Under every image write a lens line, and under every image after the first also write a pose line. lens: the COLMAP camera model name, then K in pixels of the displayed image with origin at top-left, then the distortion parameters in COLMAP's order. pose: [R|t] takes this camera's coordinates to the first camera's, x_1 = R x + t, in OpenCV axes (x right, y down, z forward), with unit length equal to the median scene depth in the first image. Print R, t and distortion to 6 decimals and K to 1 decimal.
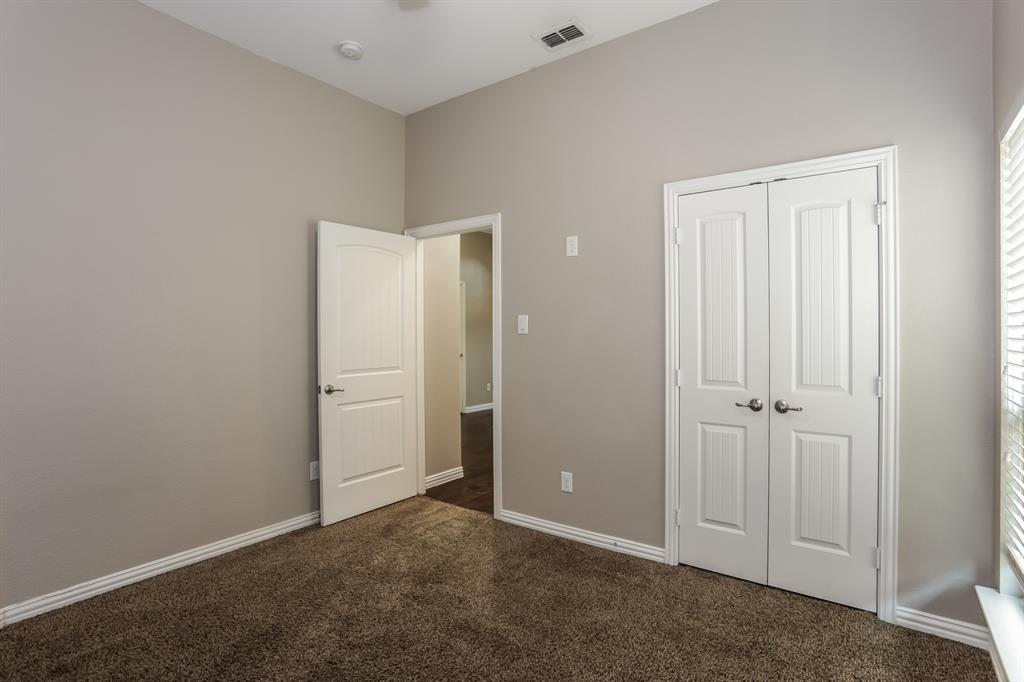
lens RADIAL K [[504.3, 0, 511.9], [0, 504.3, 326.4], [0, 0, 1]] dist [-0.051962, 0.018568]
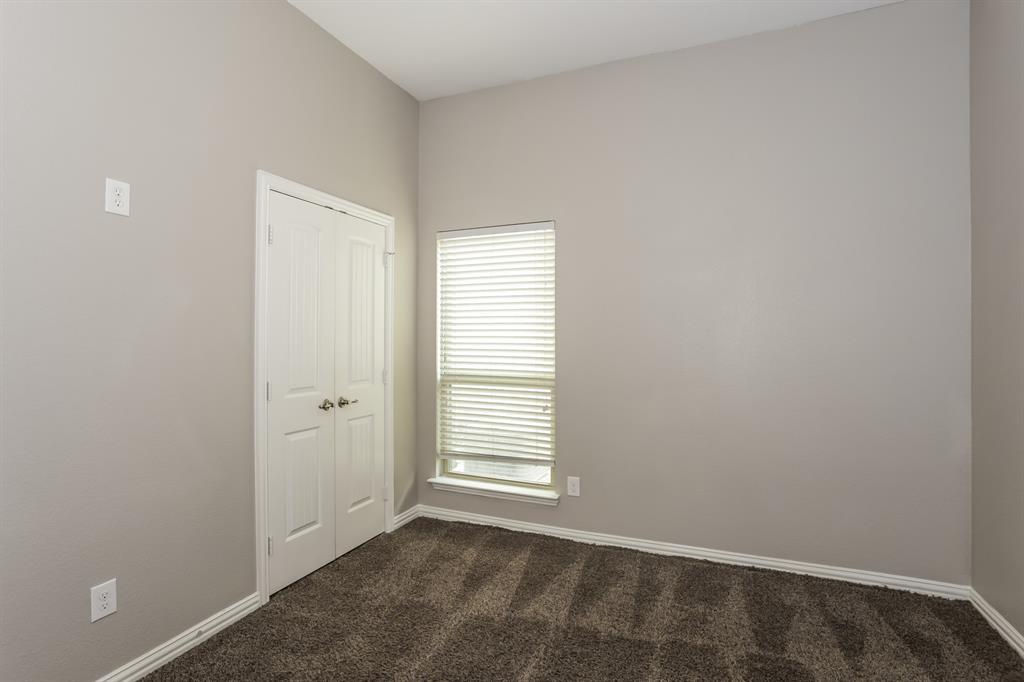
lens RADIAL K [[504.3, 0, 511.4], [0, 504.3, 338.9], [0, 0, 1]] dist [-0.051962, 0.018568]
pose [[-0.236892, 0.003821, 0.971529, -0.649399], [0.000141, 0.999992, -0.003898, 0.013261], [-0.971536, -0.000786, -0.236890, 0.798054]]
